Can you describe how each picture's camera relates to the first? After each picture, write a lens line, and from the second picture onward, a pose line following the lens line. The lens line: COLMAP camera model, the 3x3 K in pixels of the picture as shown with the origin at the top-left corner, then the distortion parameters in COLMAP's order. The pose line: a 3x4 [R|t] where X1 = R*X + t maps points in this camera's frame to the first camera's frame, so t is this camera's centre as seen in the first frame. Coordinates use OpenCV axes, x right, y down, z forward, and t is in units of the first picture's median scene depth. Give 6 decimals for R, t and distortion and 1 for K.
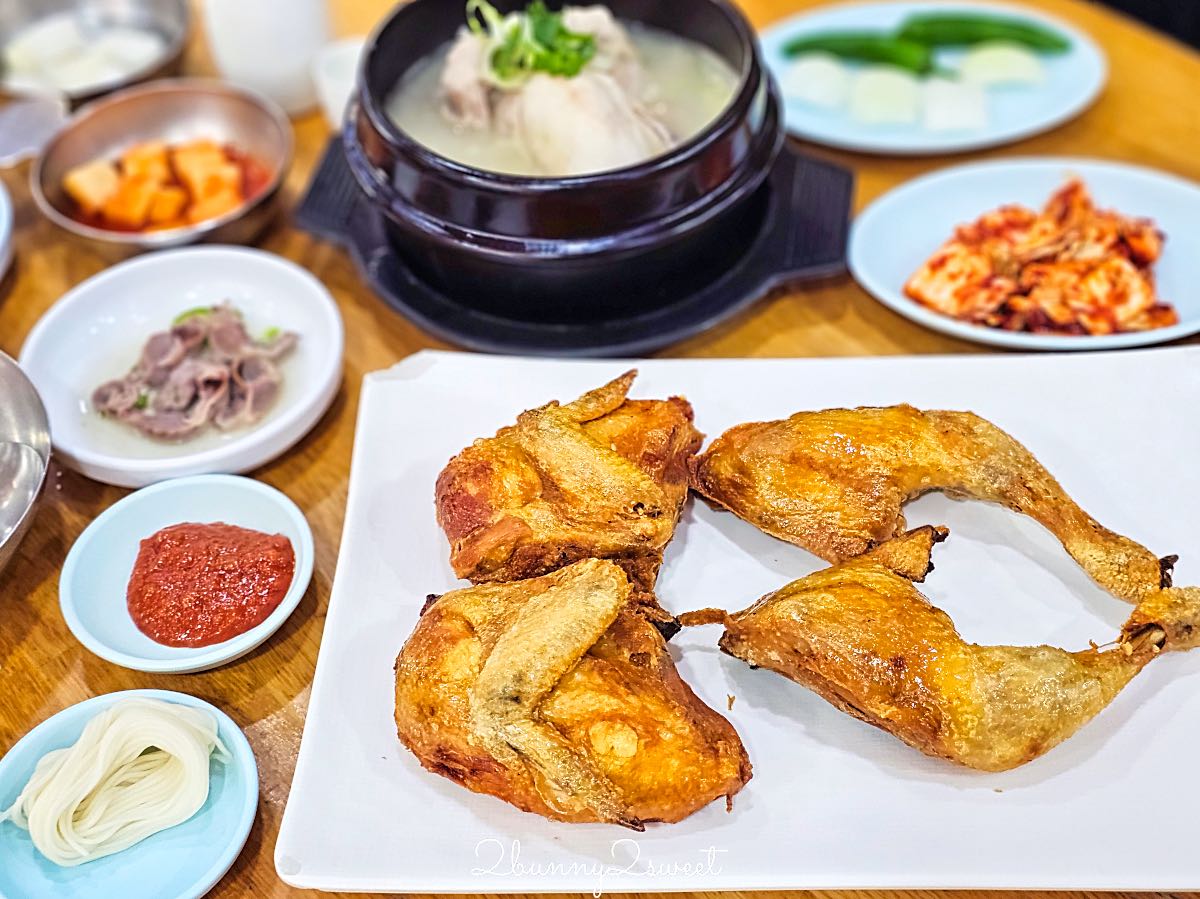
lens RADIAL K [[1775.1, 0, 632.6], [0, 1775.1, 444.2], [0, 0, 1]] dist [0.091459, 0.000000]
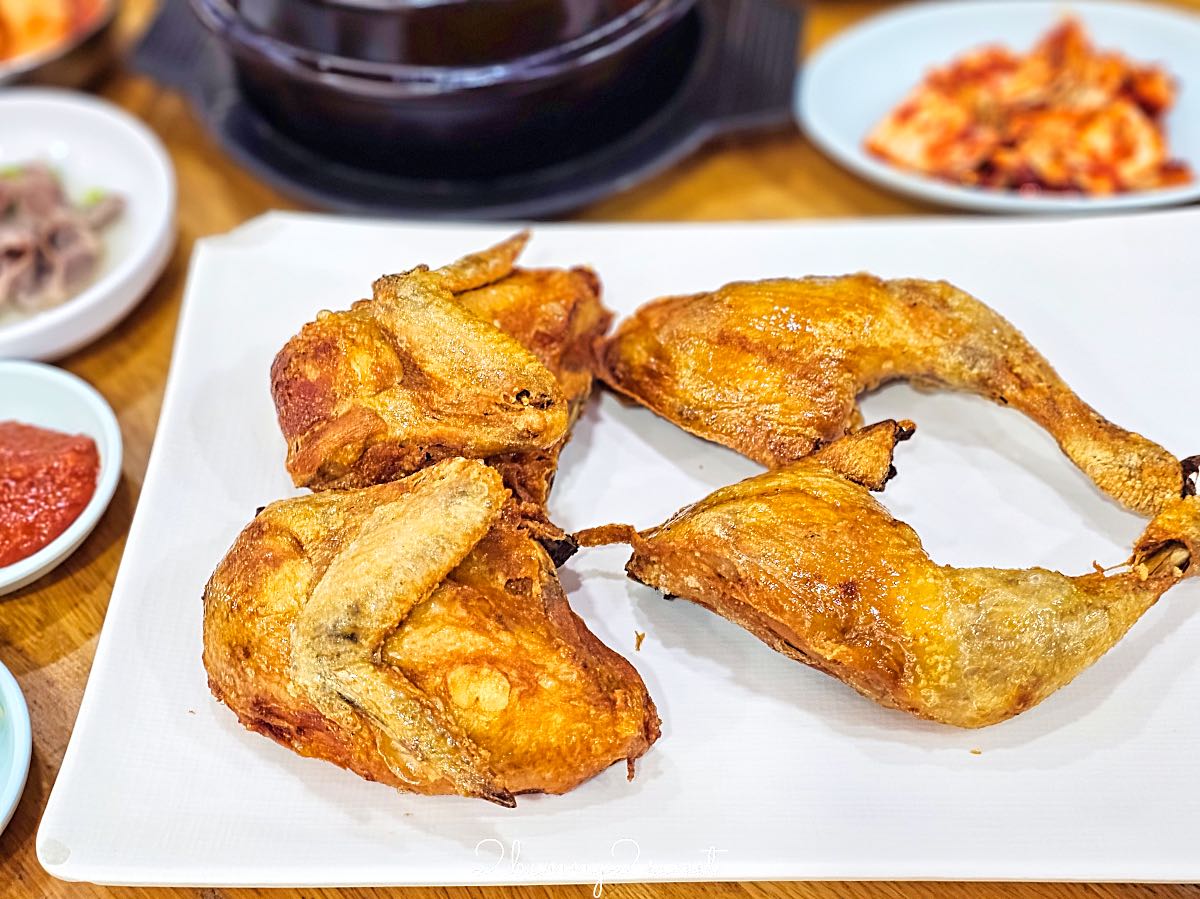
lens RADIAL K [[1775.1, 0, 603.0], [0, 1775.1, 457.5], [0, 0, 1]] dist [0.091459, 0.000000]
pose [[0.999999, -0.001113, 0.000505, 0.037934], [0.001093, 0.999285, 0.037790, 0.032712], [-0.000547, -0.037790, 0.999286, 0.207118]]
